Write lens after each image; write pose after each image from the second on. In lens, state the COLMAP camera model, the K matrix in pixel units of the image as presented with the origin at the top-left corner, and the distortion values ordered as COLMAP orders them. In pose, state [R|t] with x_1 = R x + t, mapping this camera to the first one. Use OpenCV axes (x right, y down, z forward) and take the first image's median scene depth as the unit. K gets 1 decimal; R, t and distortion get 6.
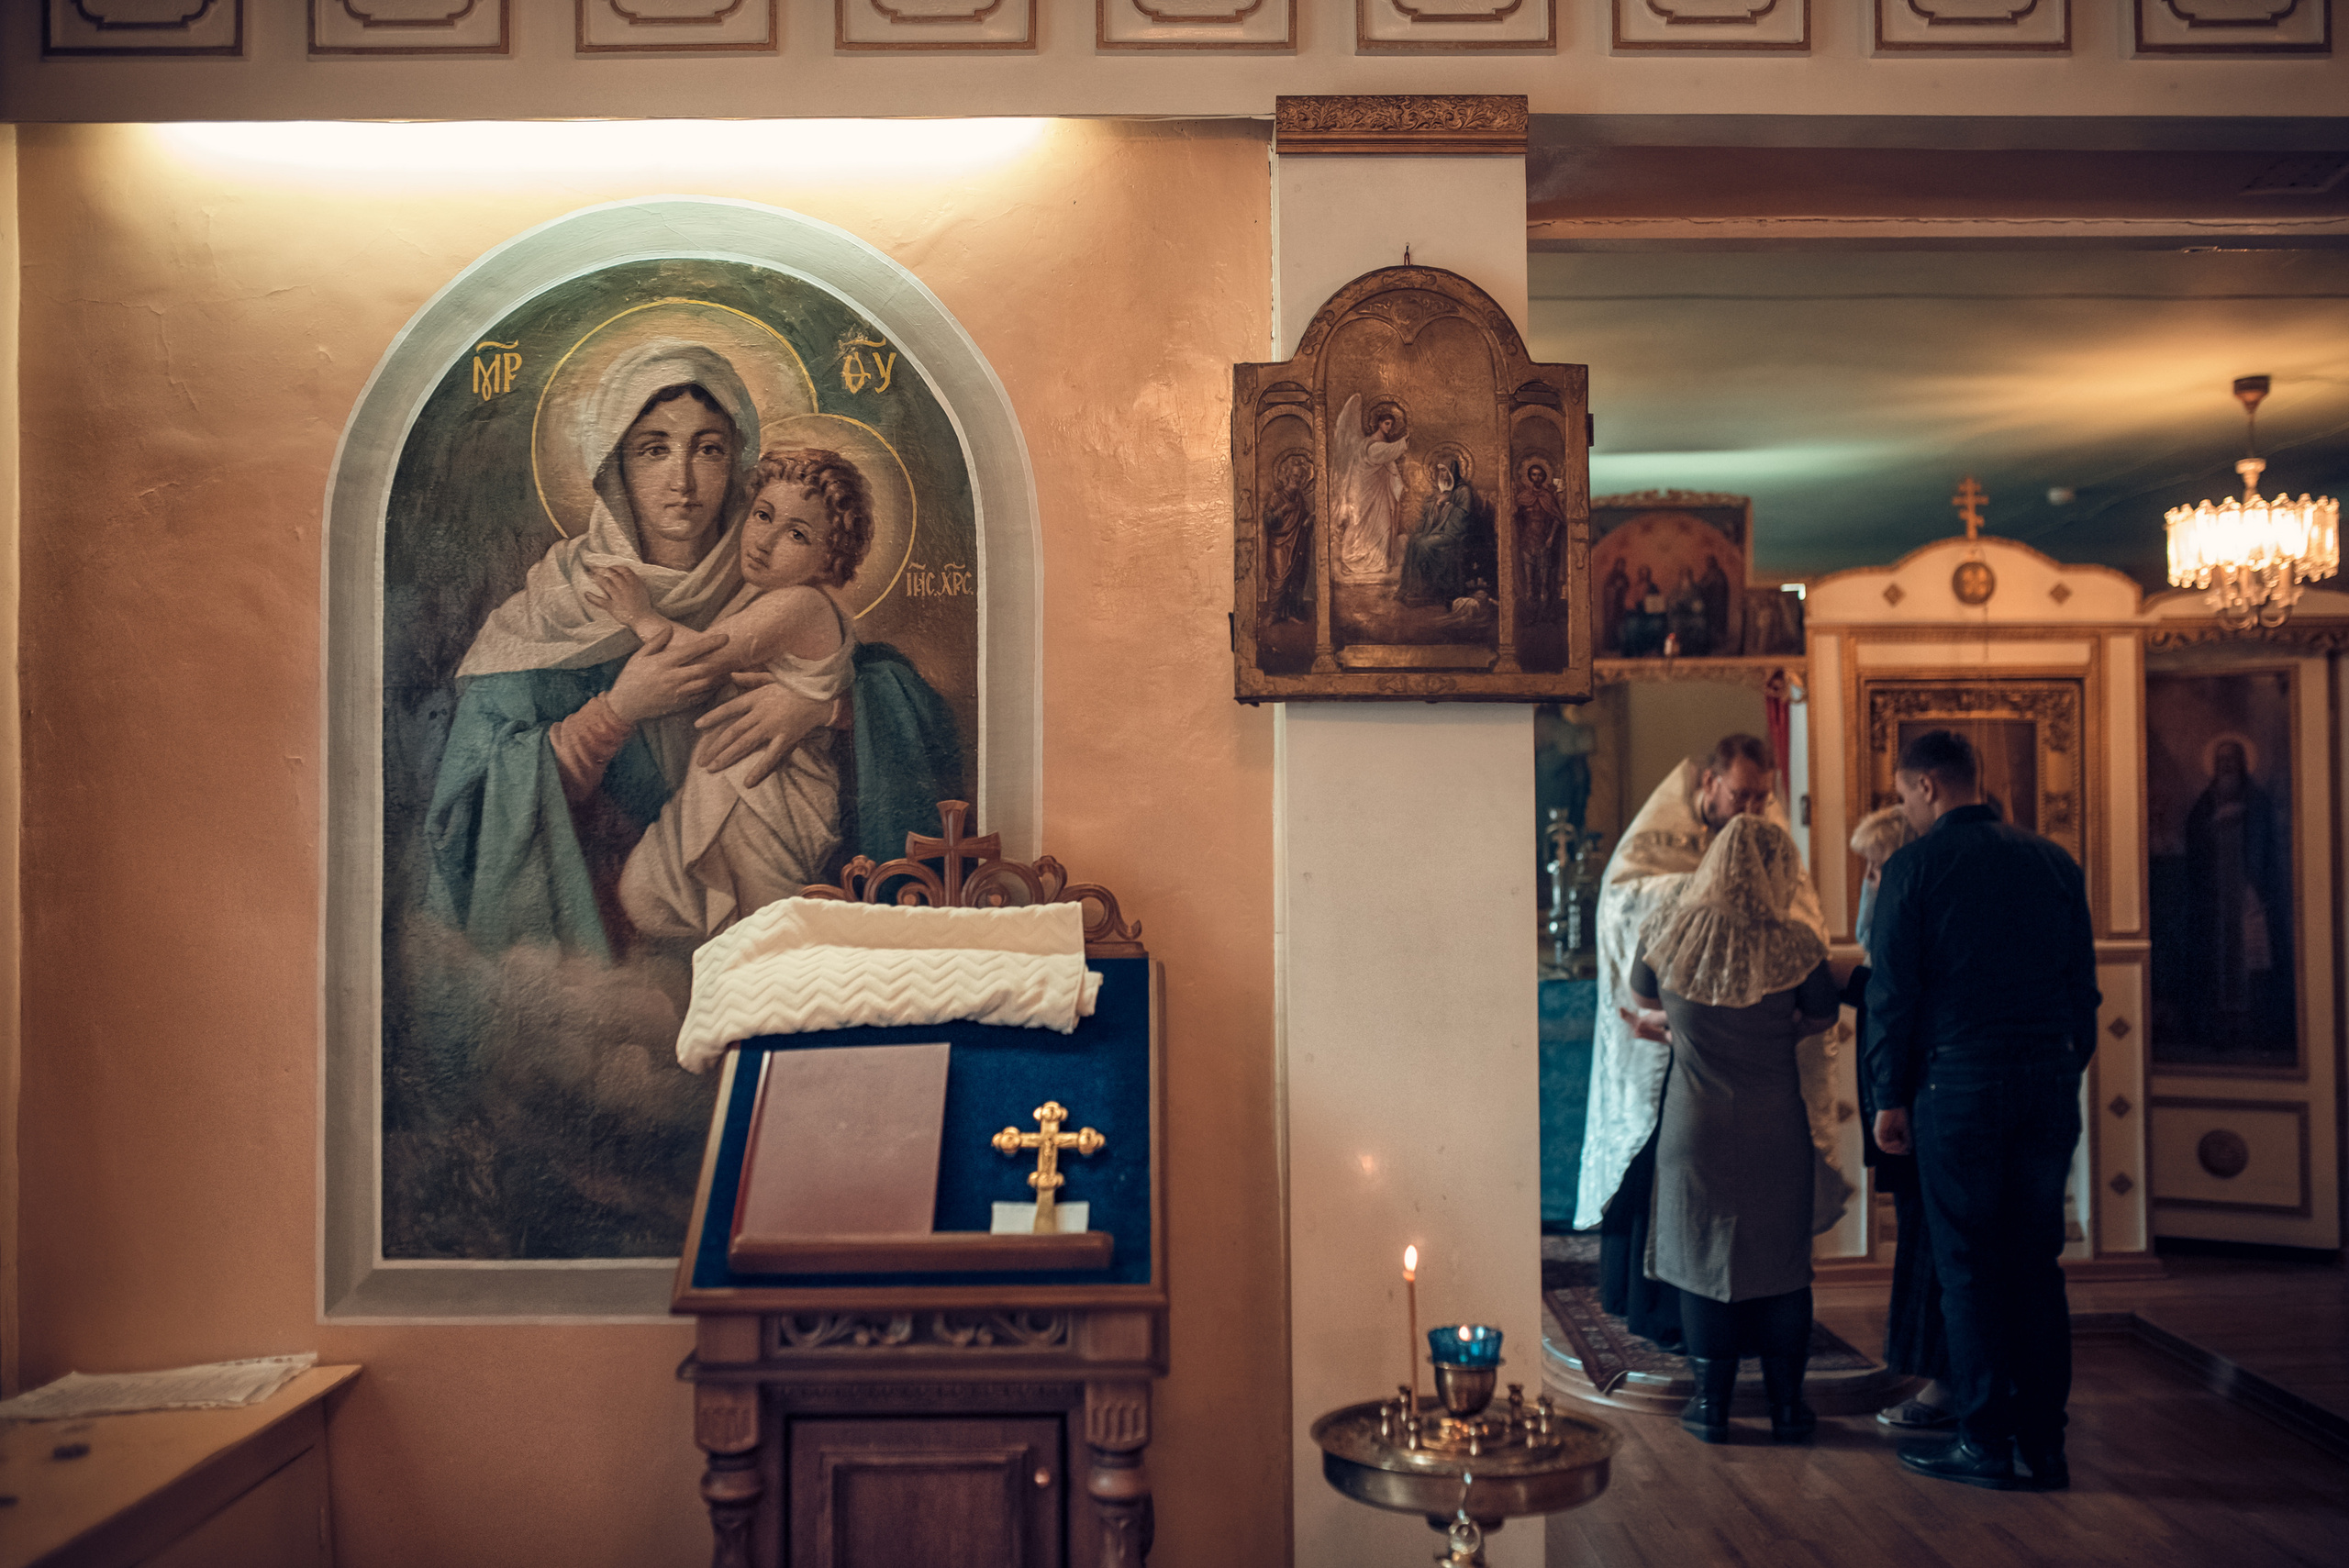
lens RADIAL K [[2290.1, 0, 1174.5], [0, 2290.1, 784.0], [0, 0, 1]] dist [-0.042228, 0.010800]
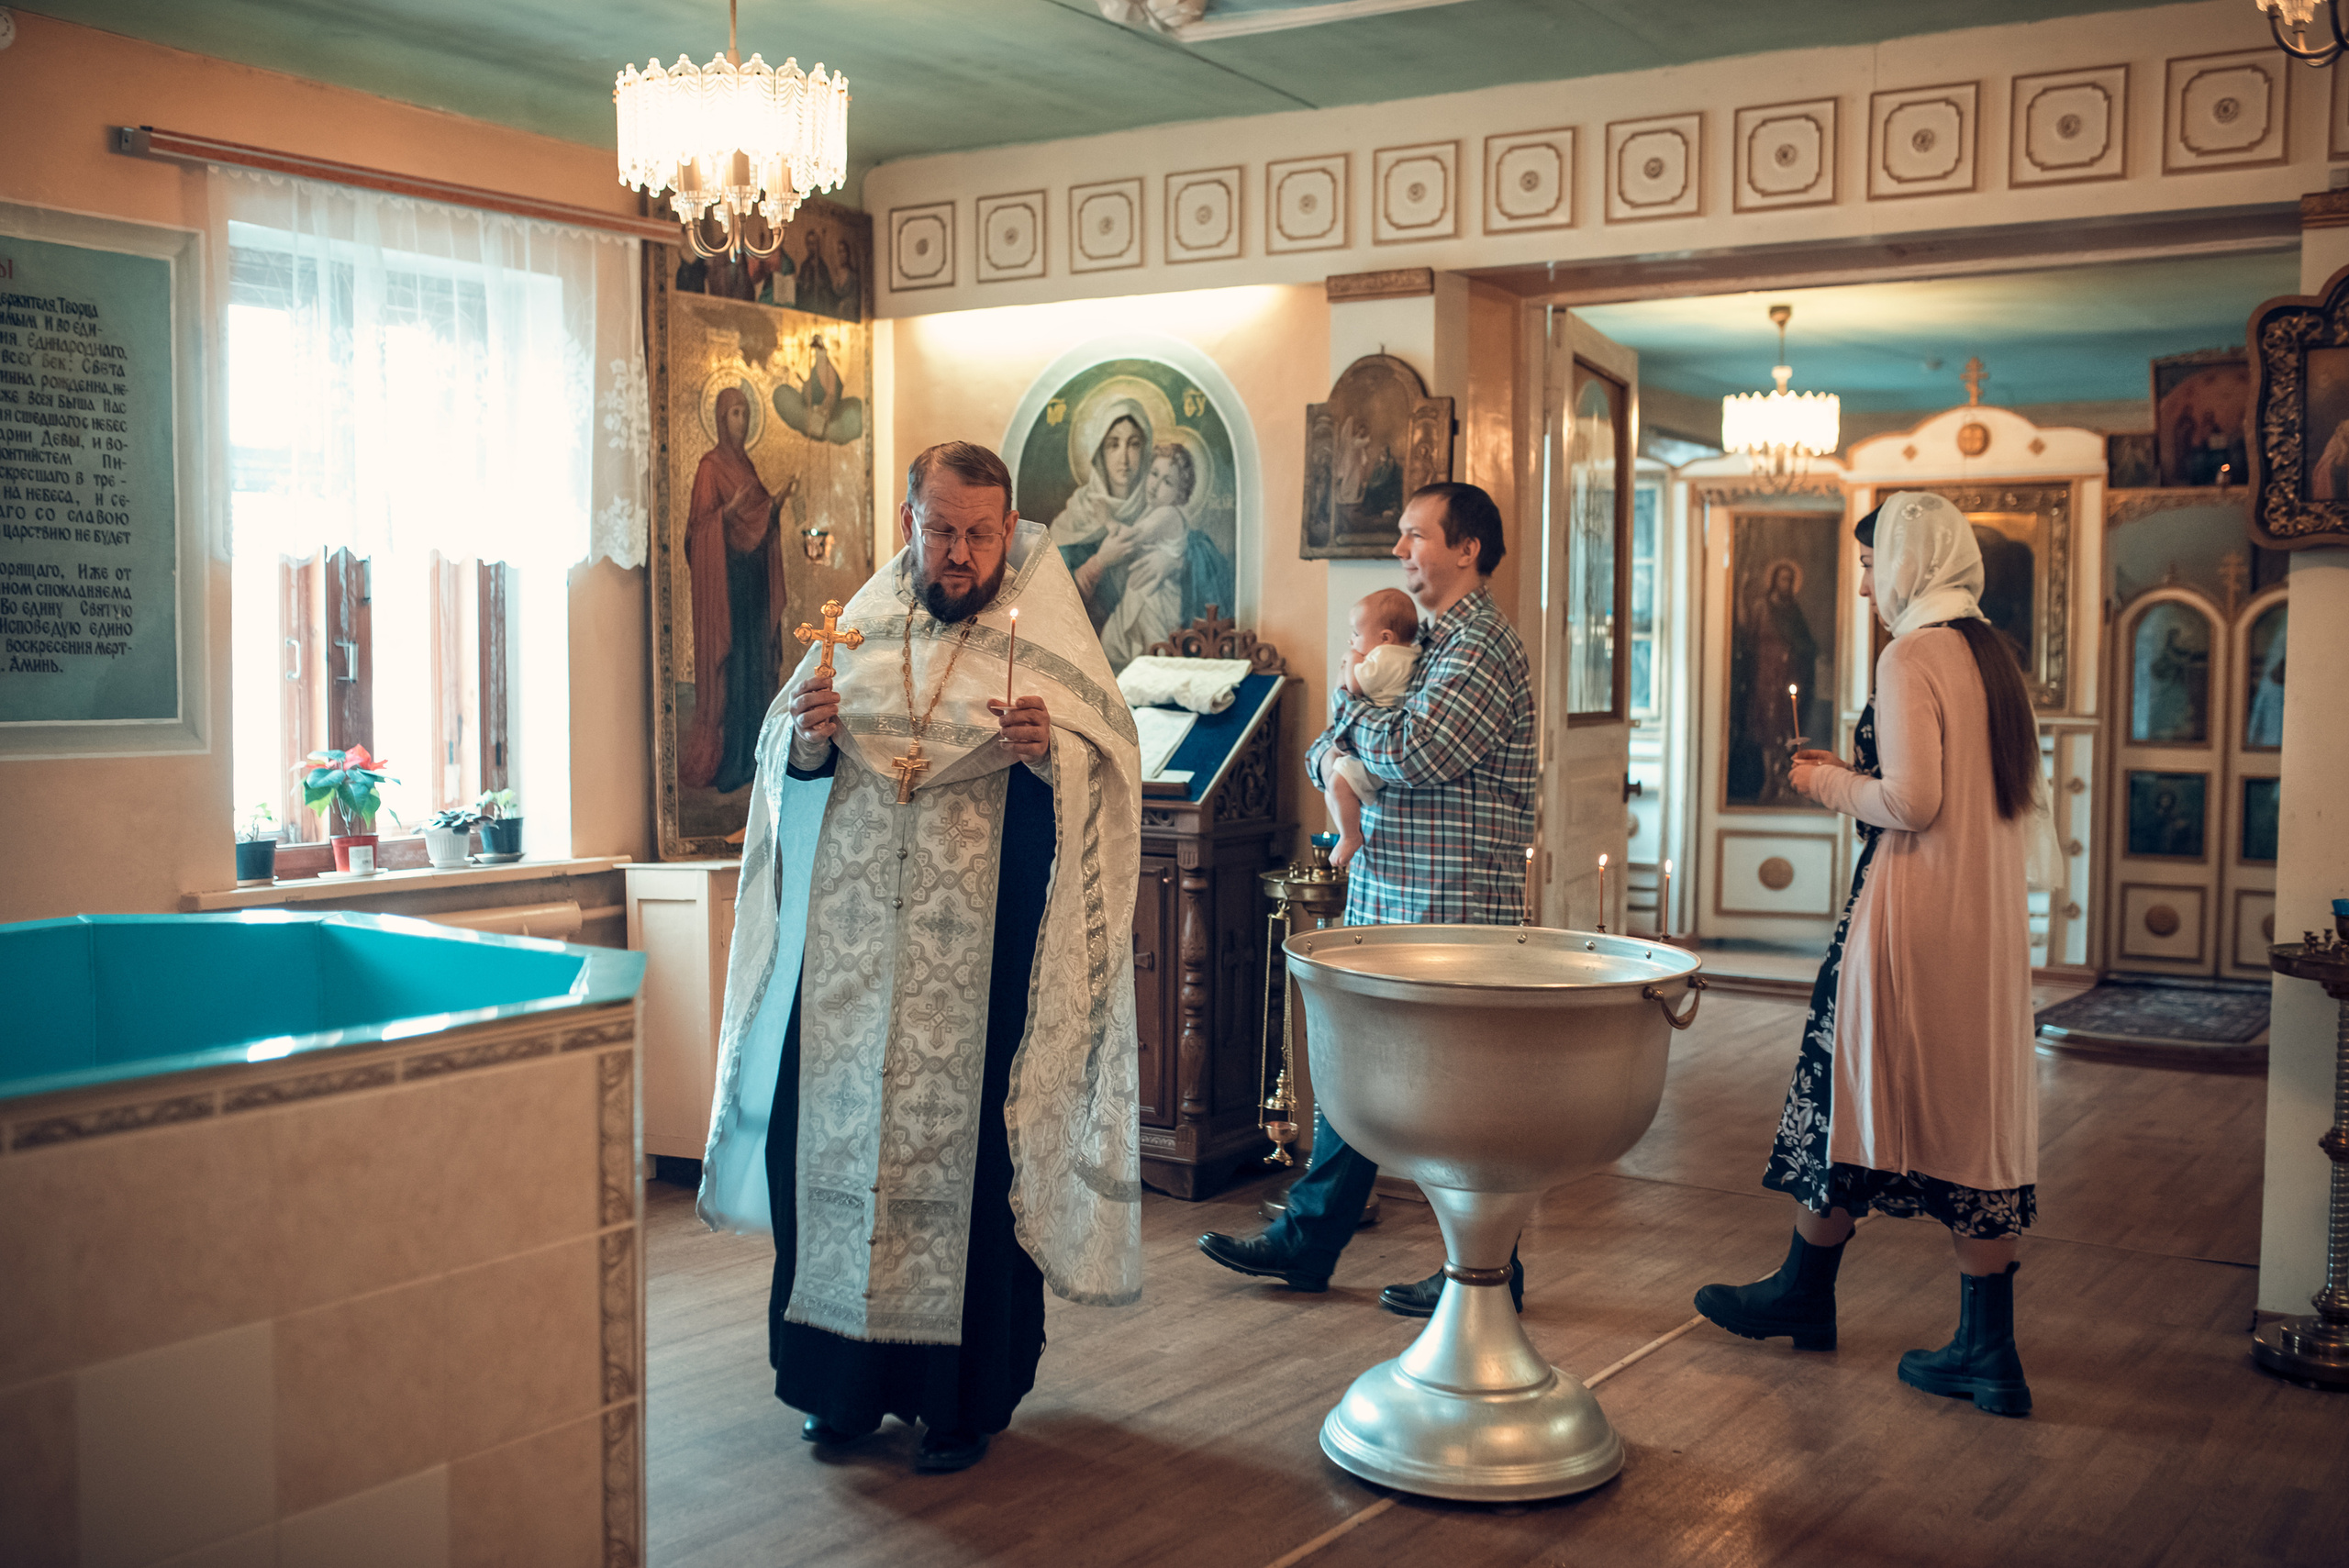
lens RADIAL K [[2372.6, 0, 1187.7], [0, 2372.6, 792.8], [0, 0, 1]] dist [-0.023085, -0.001116]
pose [[0.832011, 0.048819, -0.552607, 1.135423], [0.002104, 0.995836, 0.091142, -0.019121], [0.554755, -0.076994, 0.828444, -0.913483]]
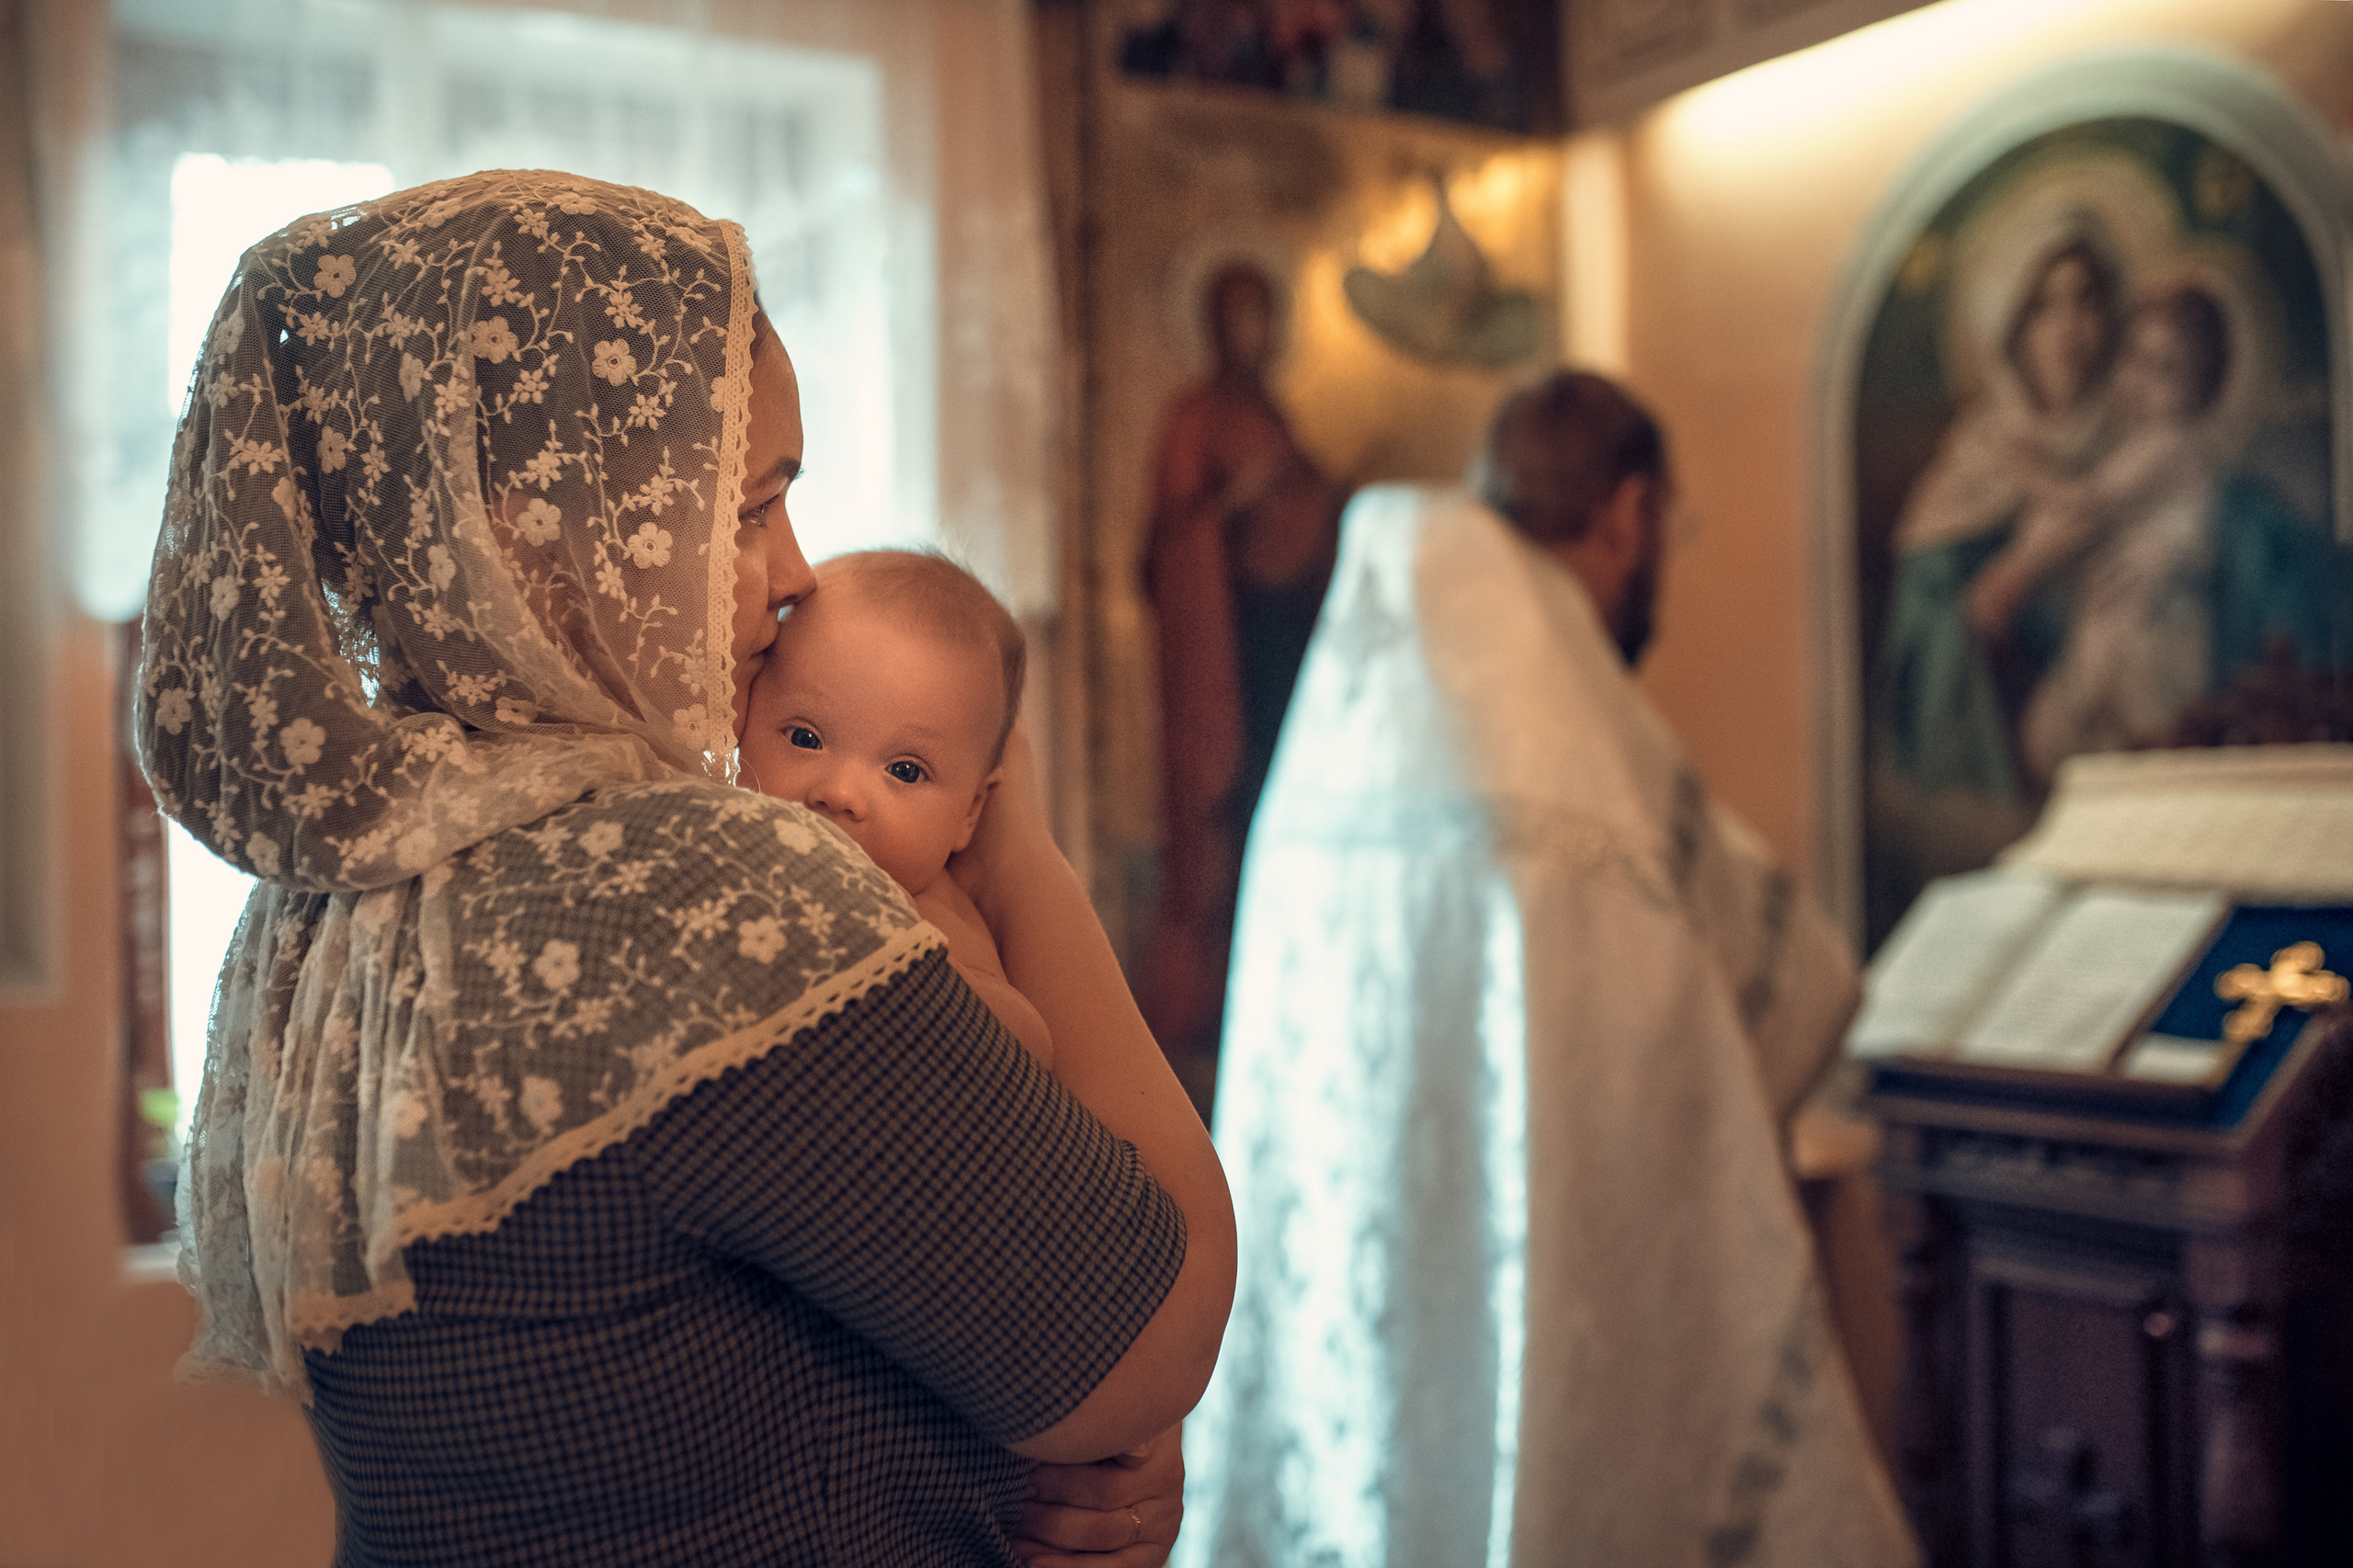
lens RADIAL K [[2376.7, 0, 1189.7], [0, 2376.7, 792.8], [0, 0, 1]] dist [-0.023085, -0.001116]
pose [[0.506440, -0.007547, -0.862242, 0.496014], [0.037285, 0.999218, 0.013154, 0.041610], [0.861469, -0.038811, 0.506326, 0.120146]]
